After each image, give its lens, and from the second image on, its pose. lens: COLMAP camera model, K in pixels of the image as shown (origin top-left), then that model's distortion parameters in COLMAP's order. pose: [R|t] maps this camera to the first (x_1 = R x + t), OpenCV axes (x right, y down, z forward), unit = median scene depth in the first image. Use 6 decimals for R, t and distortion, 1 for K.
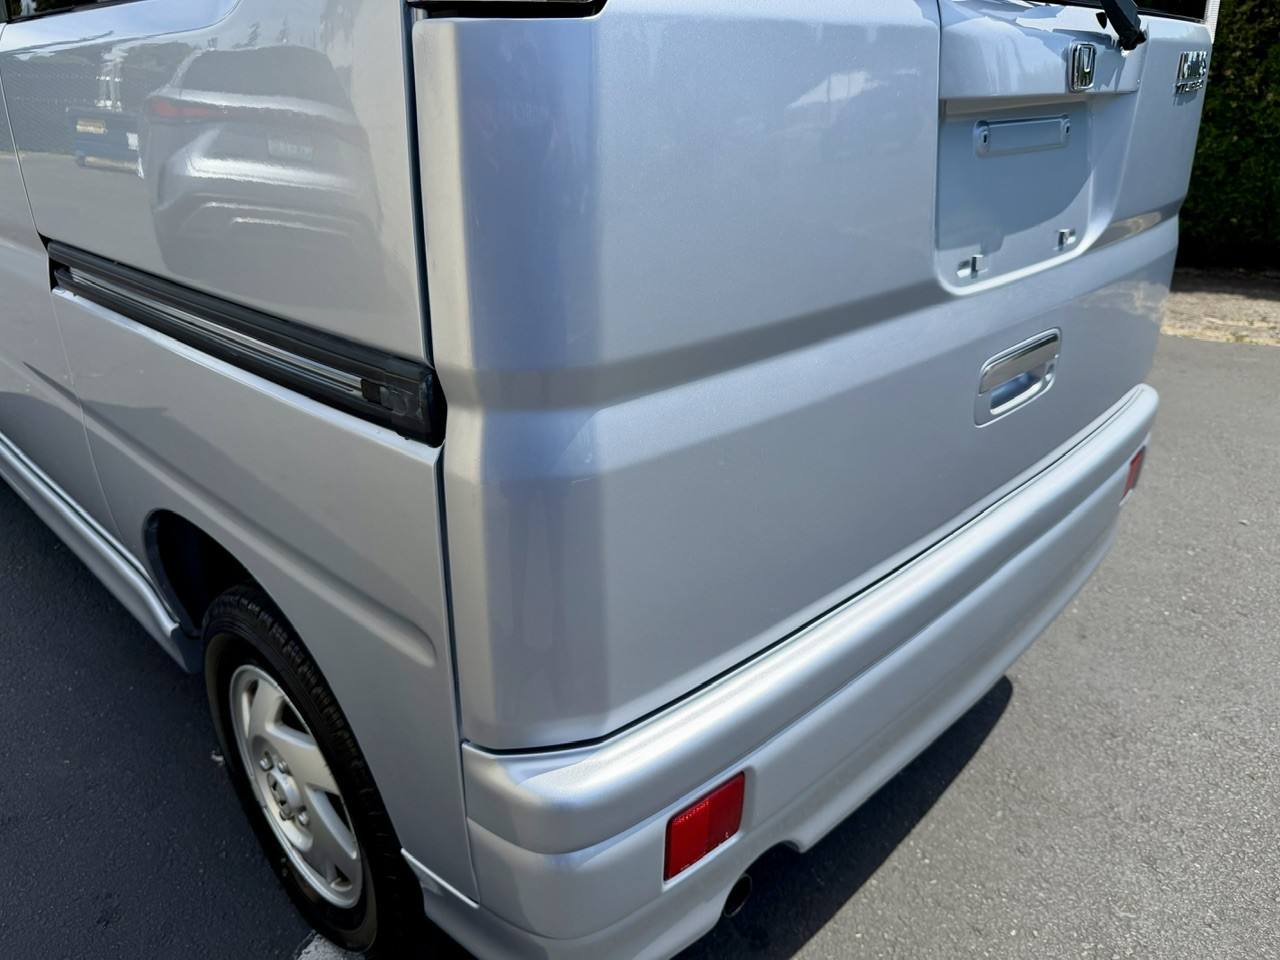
lens RADIAL K [[888.5, 0, 646.6], [0, 888.5, 484.3], [0, 0, 1]] dist [-0.008737, -0.004641]
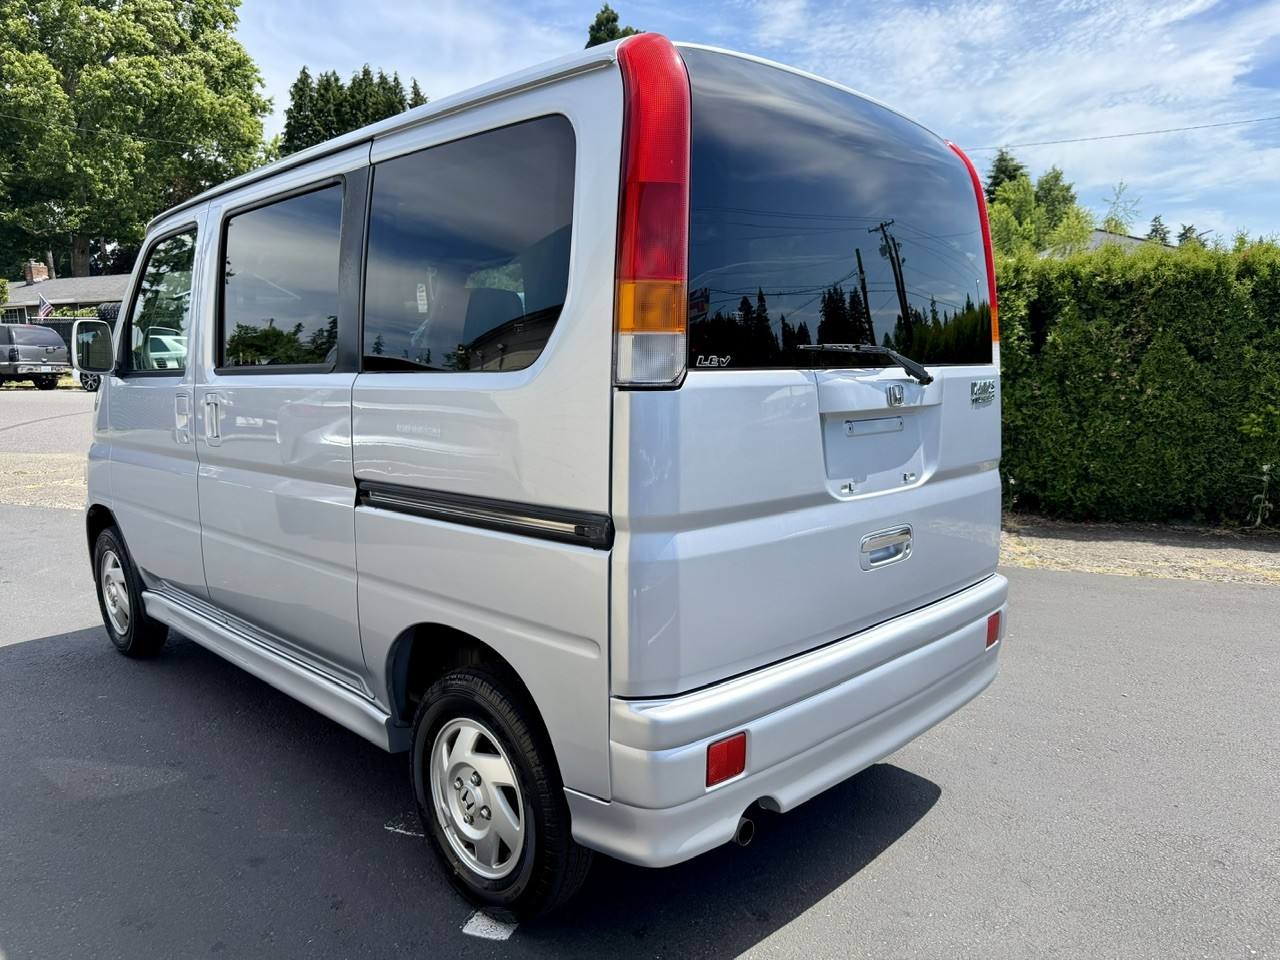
lens RADIAL K [[972.0, 0, 673.7], [0, 972.0, 477.3], [0, 0, 1]] dist [0.020482, -0.003979]
pose [[0.999493, -0.005414, 0.031371, -0.075267], [0.014891, 0.950498, -0.310375, 0.305113], [-0.028138, 0.310685, 0.950096, -0.812849]]
